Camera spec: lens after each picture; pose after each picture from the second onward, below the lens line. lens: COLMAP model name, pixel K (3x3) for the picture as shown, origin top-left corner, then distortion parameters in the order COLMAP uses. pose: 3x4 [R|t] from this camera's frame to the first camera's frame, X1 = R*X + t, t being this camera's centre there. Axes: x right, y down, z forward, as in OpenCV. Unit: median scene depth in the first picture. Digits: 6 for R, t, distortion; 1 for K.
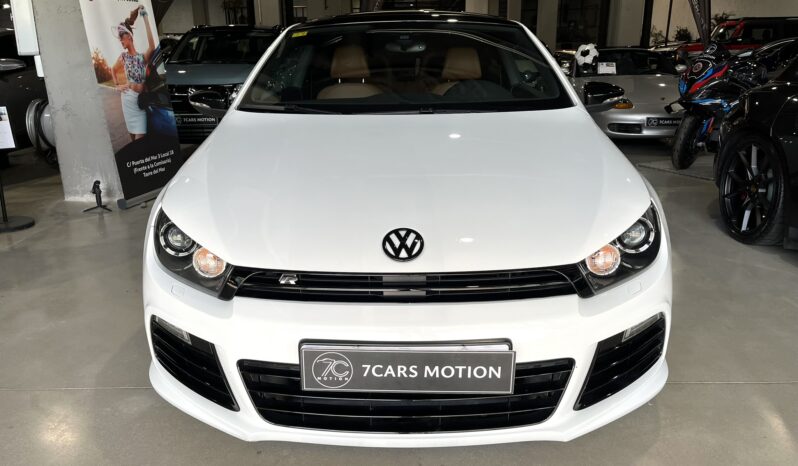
lens RADIAL K [[610.2, 0, 377.7], [0, 610.2, 235.6], [0, 0, 1]] dist [0.032072, -0.048529]
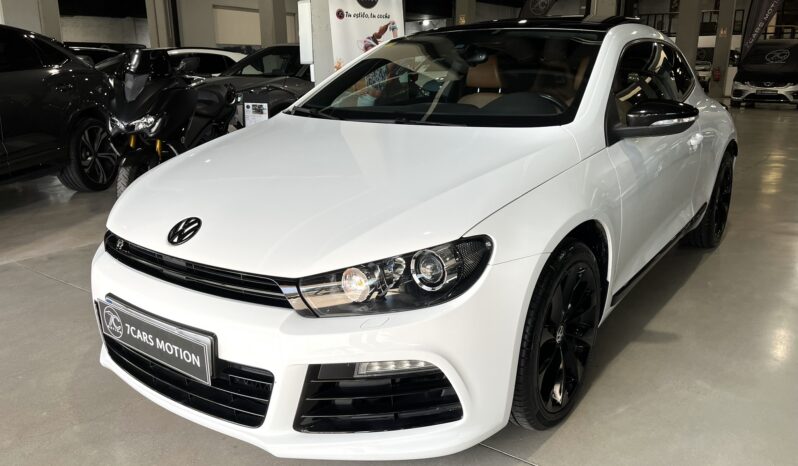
lens RADIAL K [[610.2, 0, 398.9], [0, 610.2, 236.7], [0, 0, 1]] dist [0.032072, -0.048529]
pose [[0.815553, 0.159563, -0.556249, 0.975899], [-0.166872, 0.985247, 0.037961, -0.082846], [0.554100, 0.061863, 0.830148, 0.277356]]
